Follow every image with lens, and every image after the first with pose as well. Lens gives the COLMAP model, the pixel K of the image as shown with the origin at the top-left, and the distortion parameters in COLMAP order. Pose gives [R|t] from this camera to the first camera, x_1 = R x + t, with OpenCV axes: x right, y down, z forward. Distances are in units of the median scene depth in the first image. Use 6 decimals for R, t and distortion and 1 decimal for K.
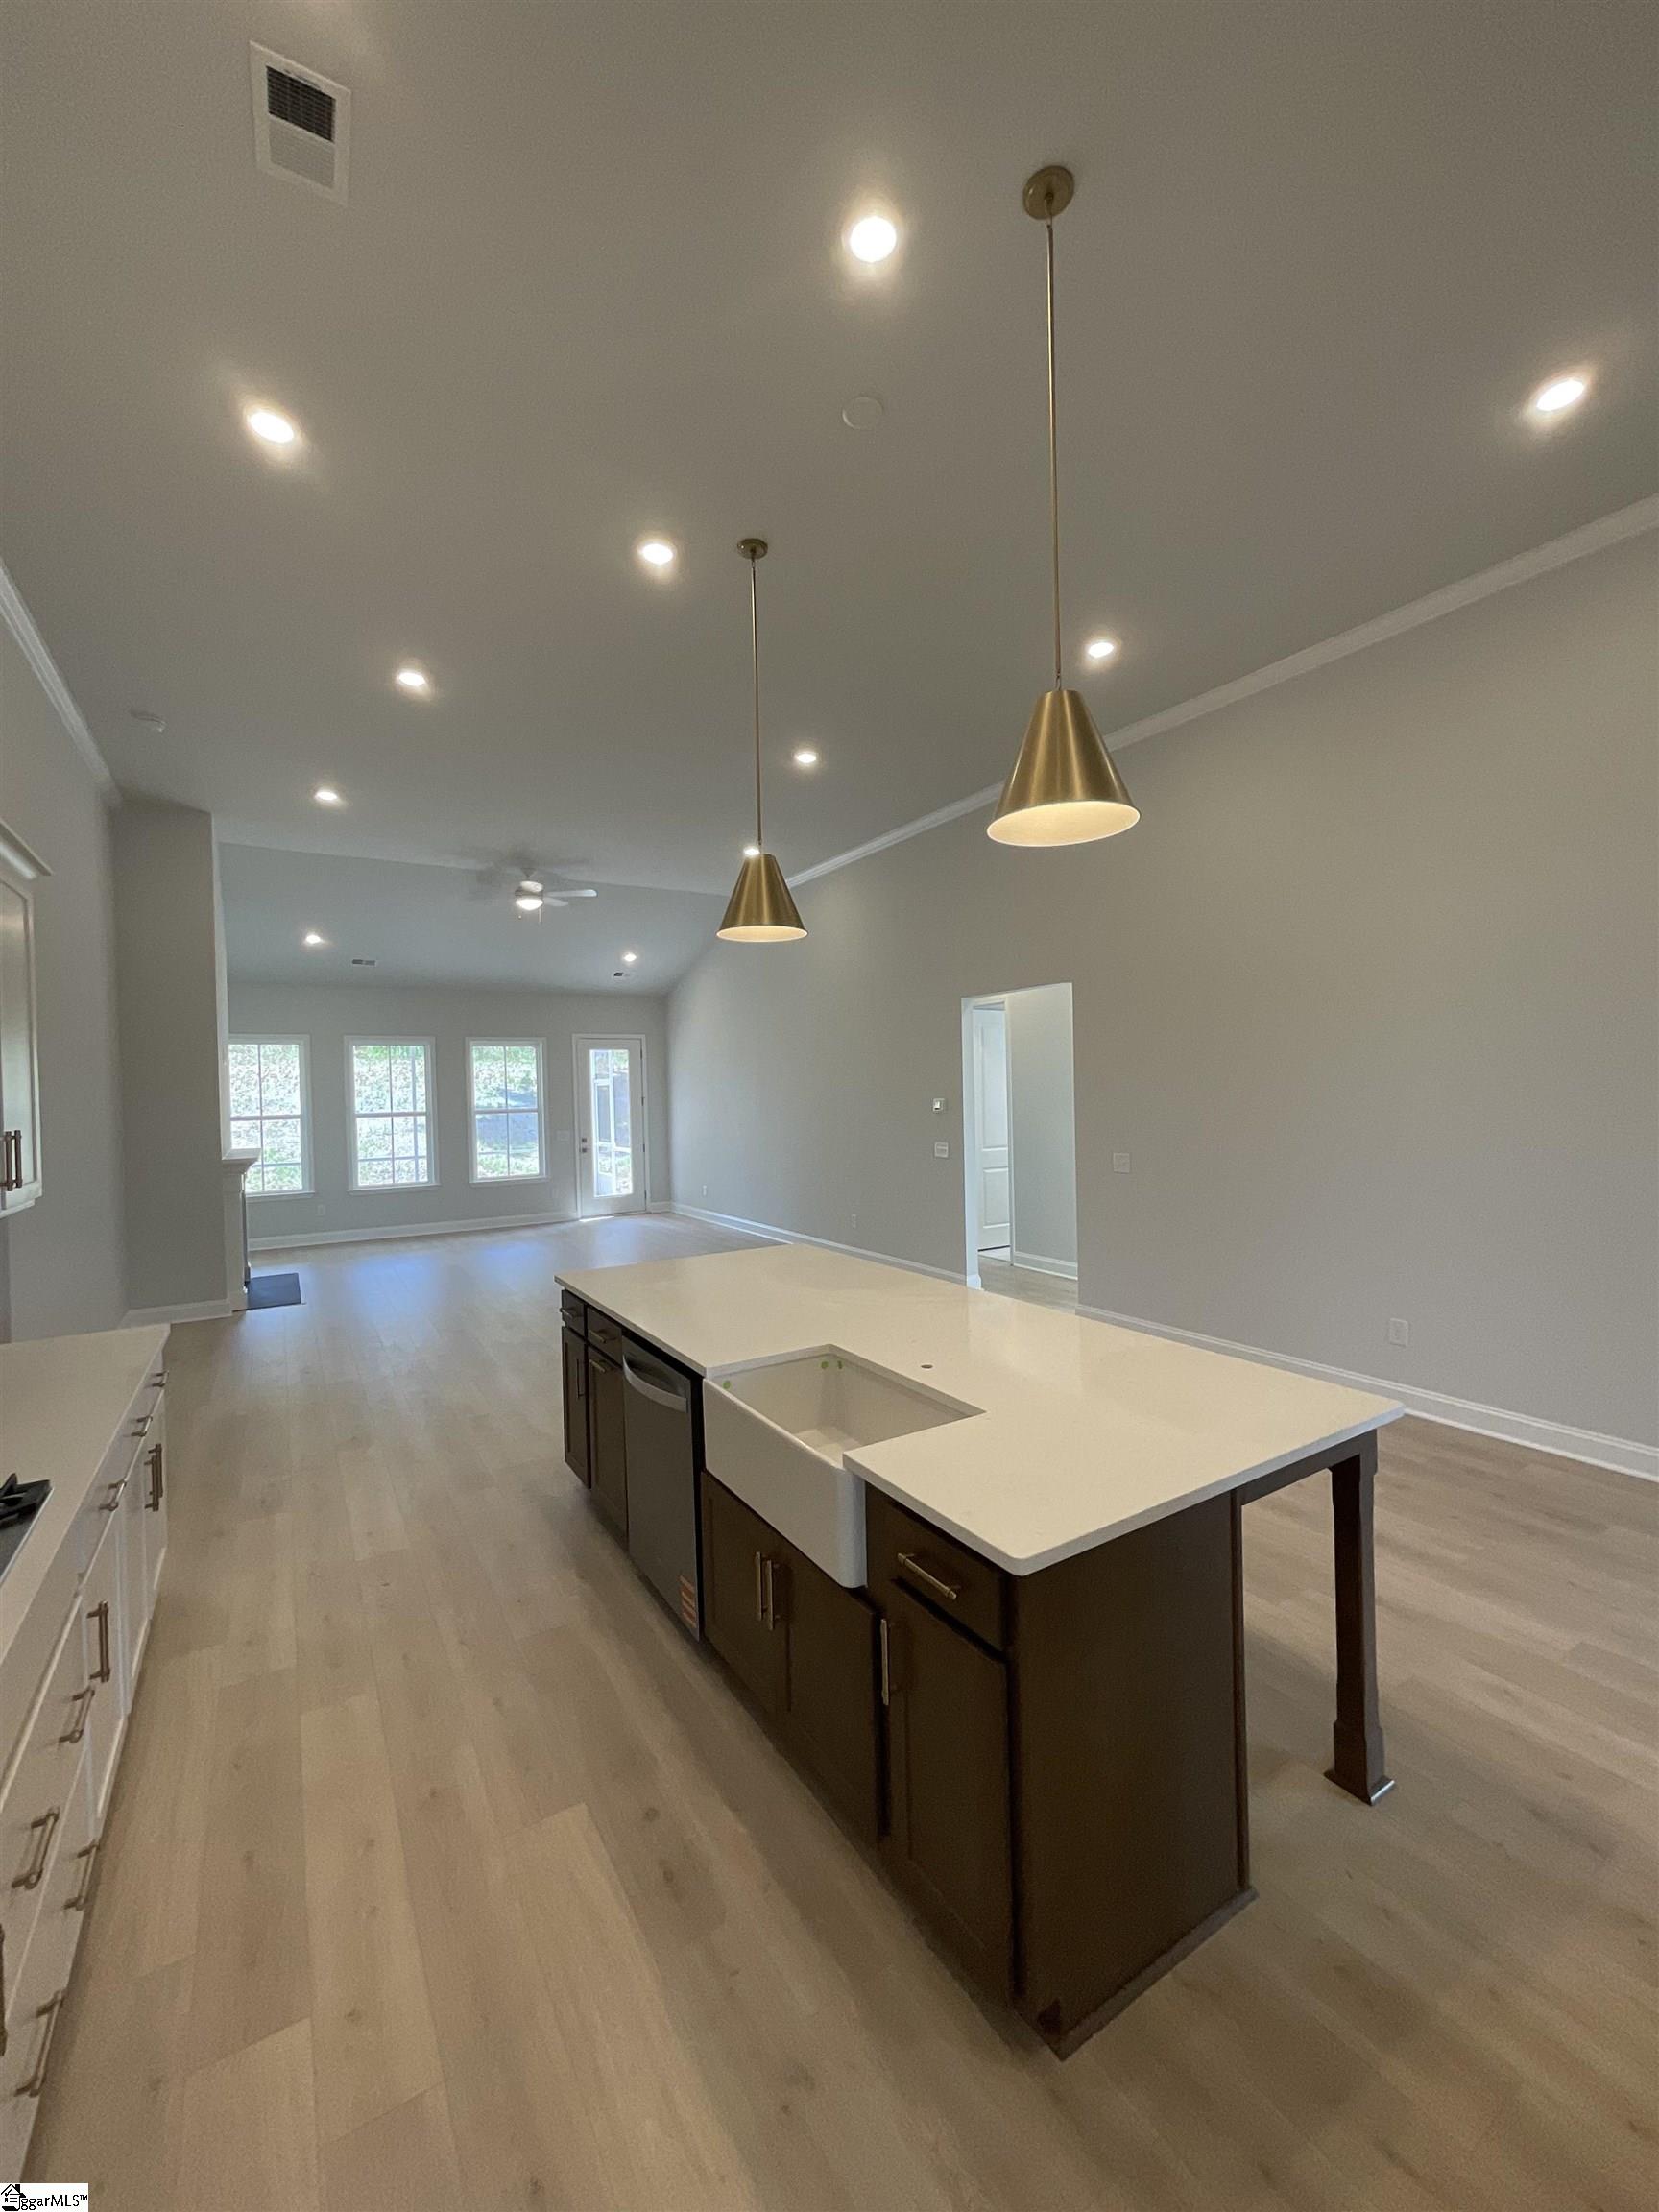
lens RADIAL K [[889.2, 0, 817.3], [0, 889.2, 1104.7], [0, 0, 1]] dist [0.000075, -0.000780]
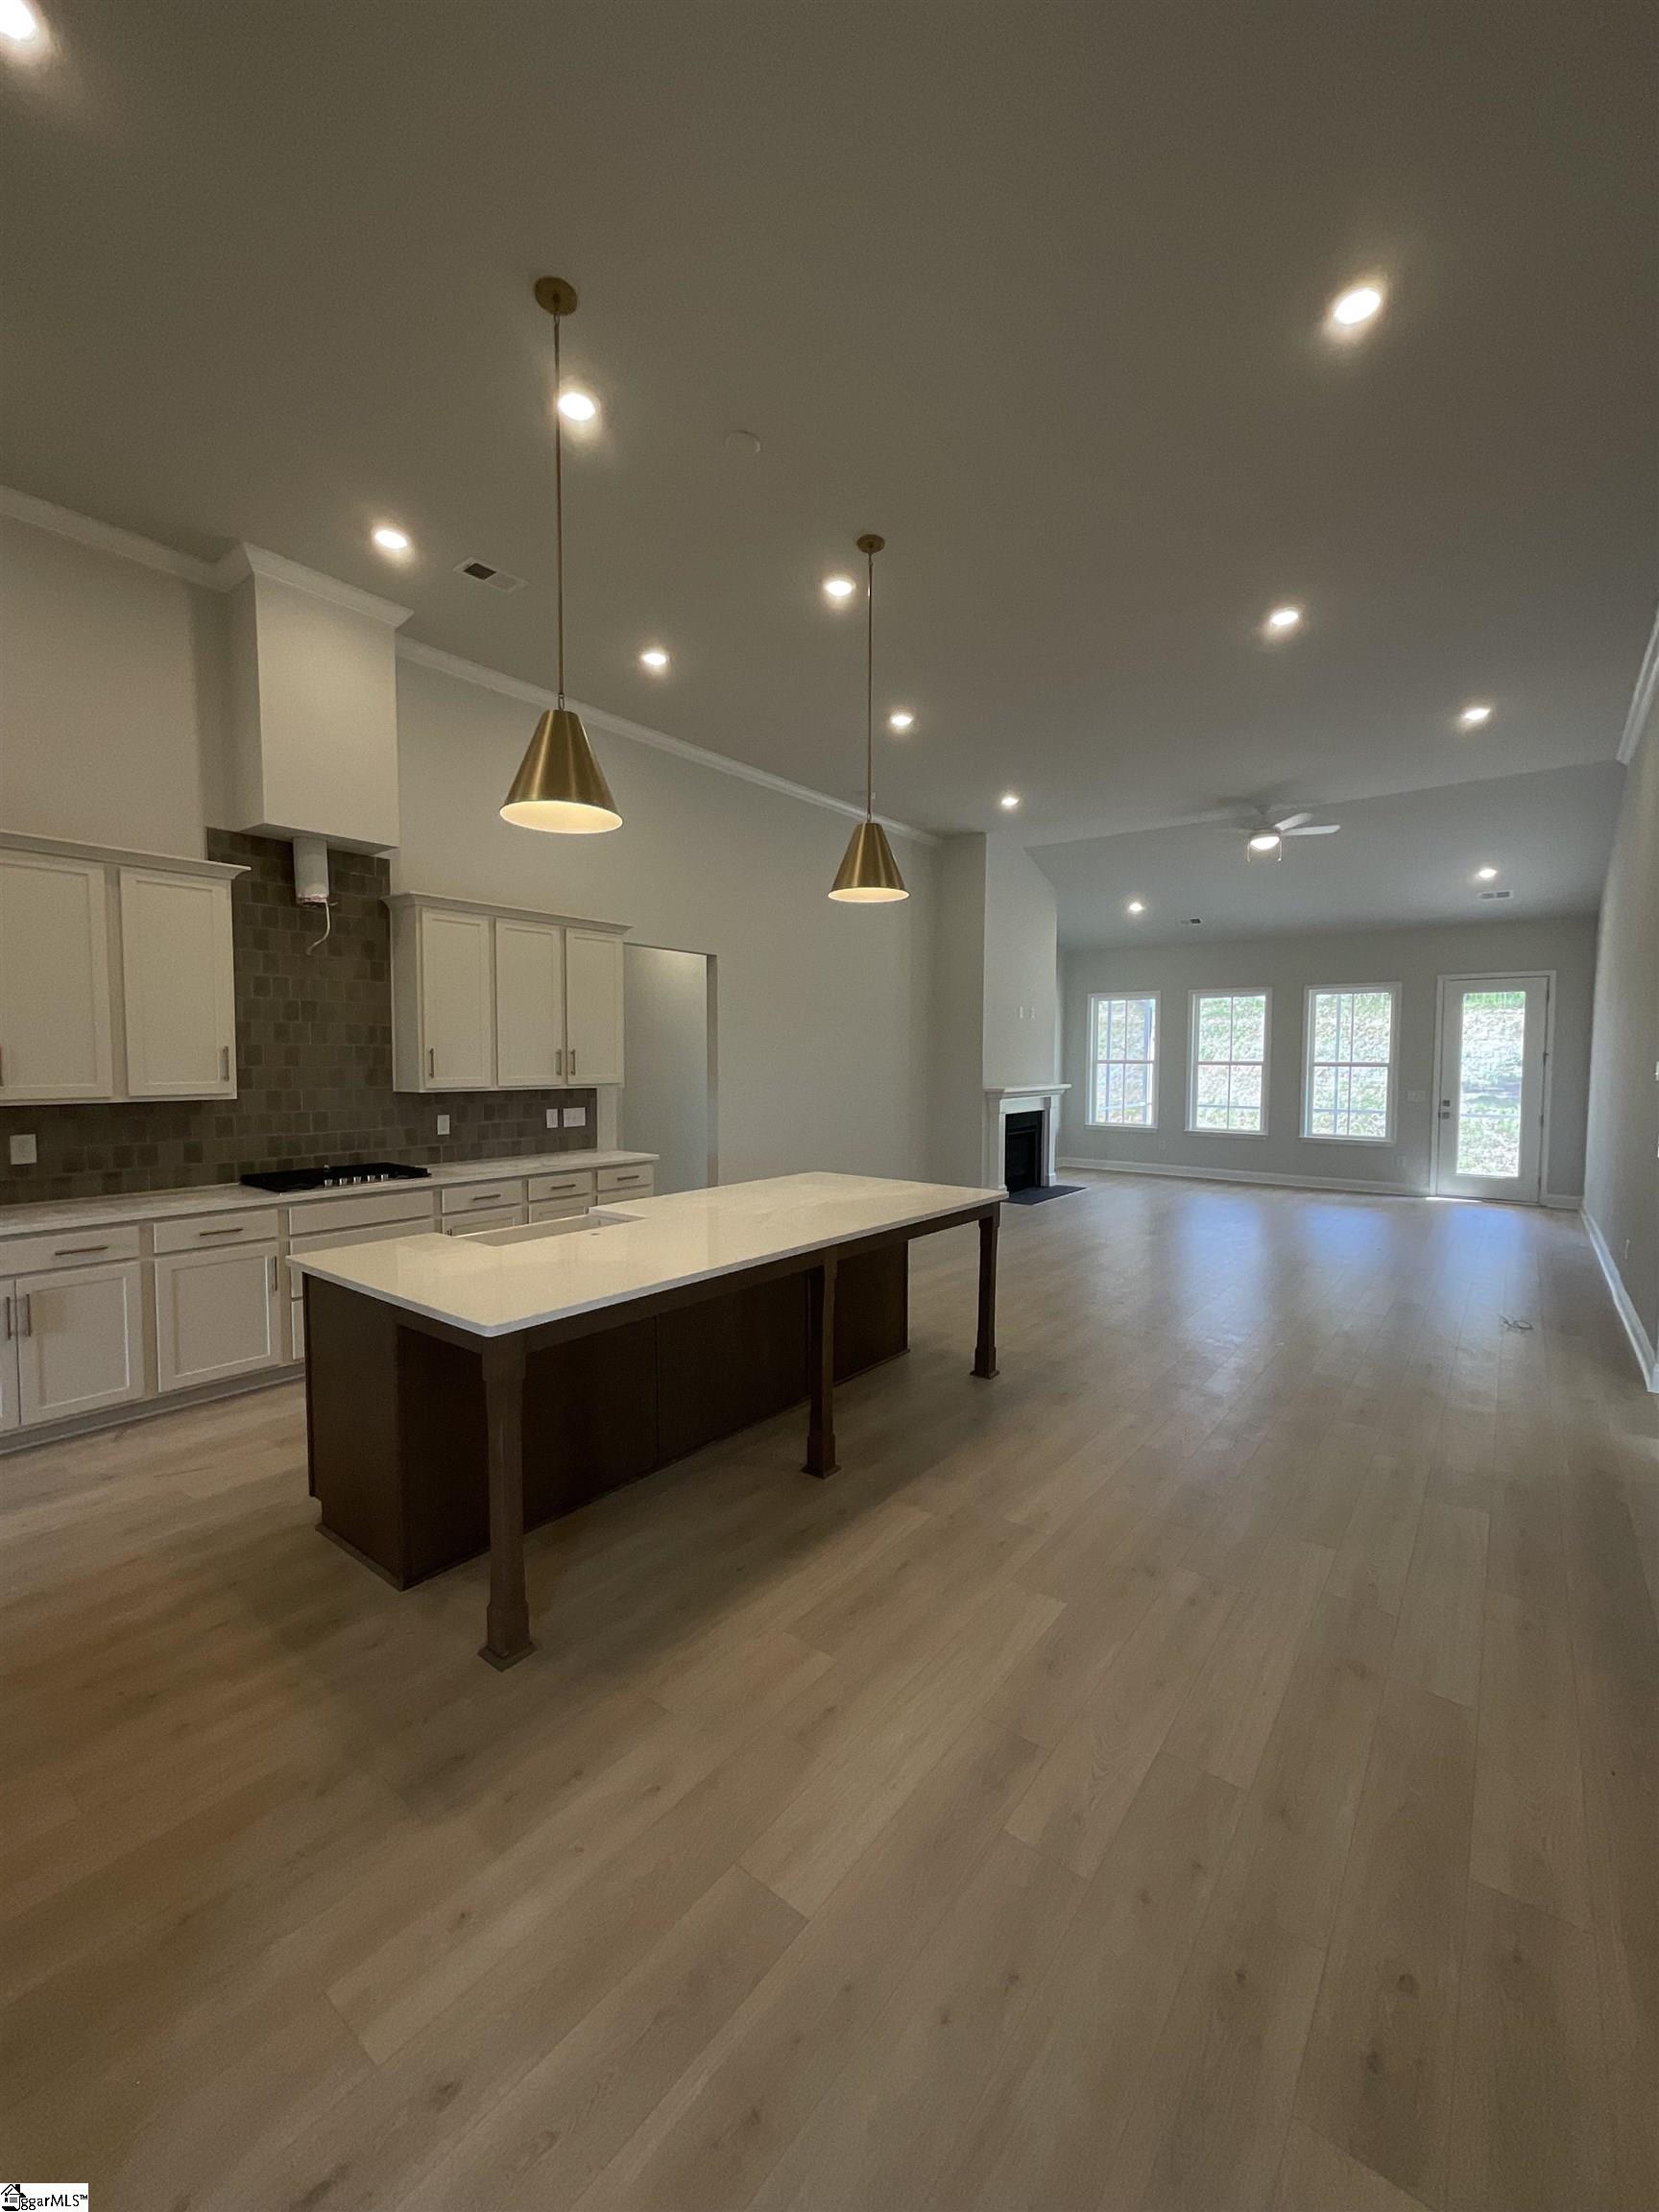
lens RADIAL K [[889.2, 0, 834.3], [0, 889.2, 1105.4], [0, 0, 1]] dist [0.000075, -0.000780]
pose [[0.360705, 0.081119, -0.929146, 0.303760], [-0.027097, 0.996702, 0.076497, -0.005916], [0.932286, -0.002416, 0.361713, 0.170484]]
